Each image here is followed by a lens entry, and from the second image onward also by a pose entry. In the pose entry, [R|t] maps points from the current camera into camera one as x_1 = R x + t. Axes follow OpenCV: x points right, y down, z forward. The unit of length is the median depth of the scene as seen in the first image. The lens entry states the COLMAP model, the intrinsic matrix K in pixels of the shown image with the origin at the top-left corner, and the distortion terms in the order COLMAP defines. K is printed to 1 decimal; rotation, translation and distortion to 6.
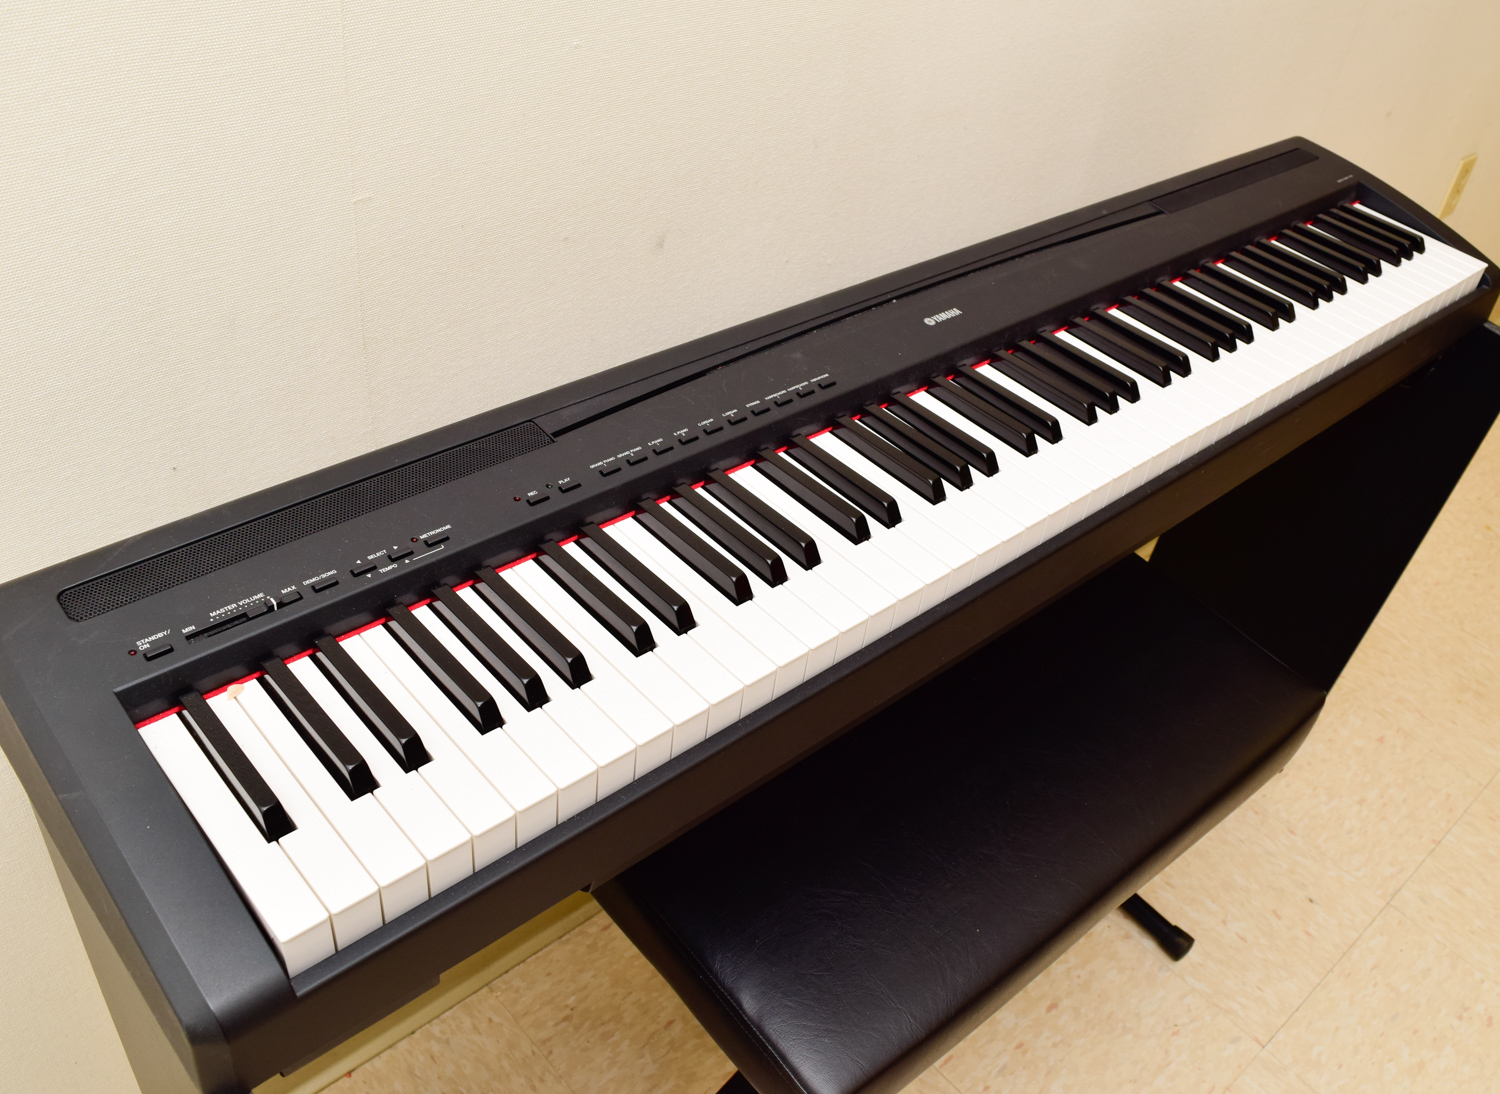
lens RADIAL K [[1288.2, 0, 788.1], [0, 1288.2, 519.0], [0, 0, 1]] dist [-0.086386, 0.003285]
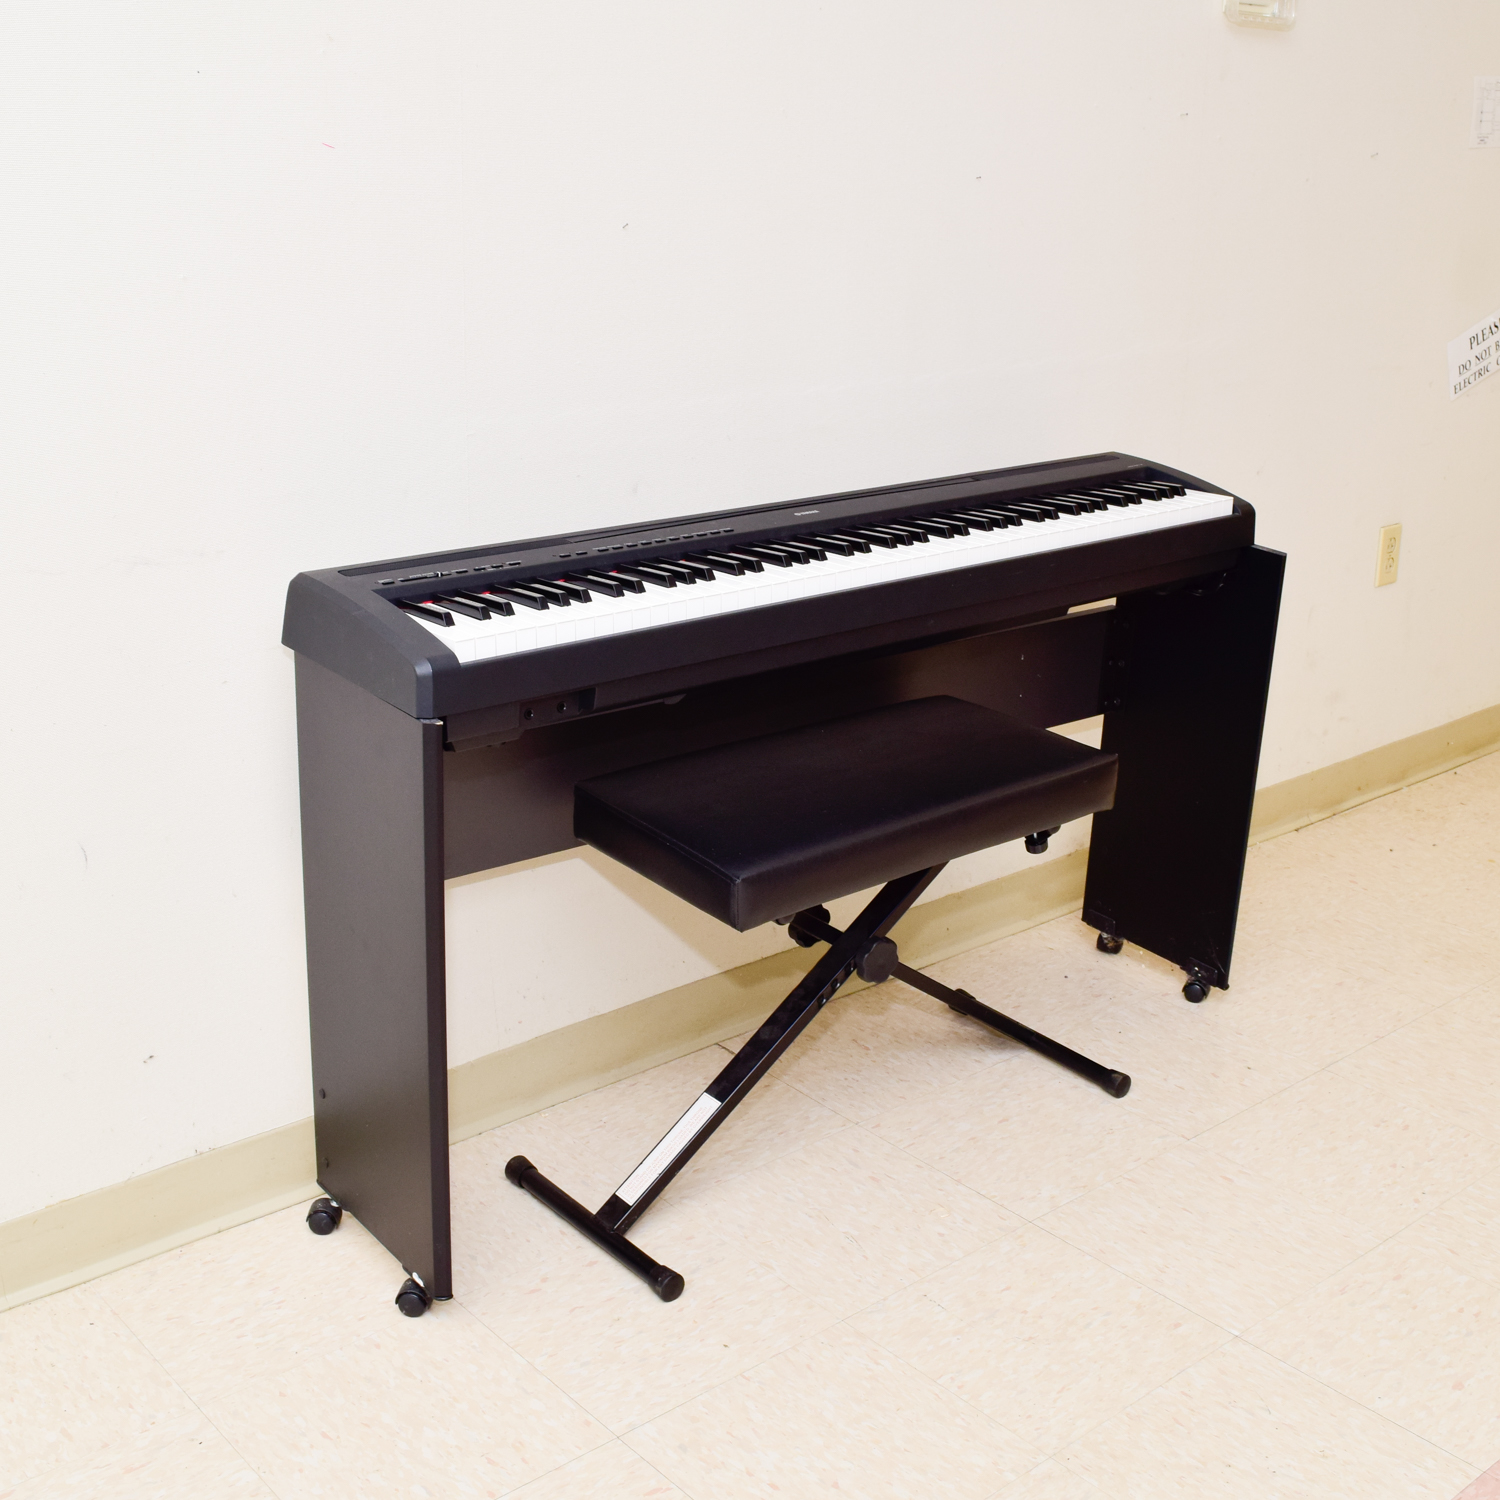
lens RADIAL K [[1817.8, 0, 750.0], [0, 1817.8, 750.0], [0, 0, 1]] dist [-0.087206, 0.014492]
pose [[0.992255, -0.094229, -0.080943, 0.139425], [0.060590, 0.935967, -0.346836, 0.620894], [0.108442, 0.339245, 0.934427, -0.718869]]
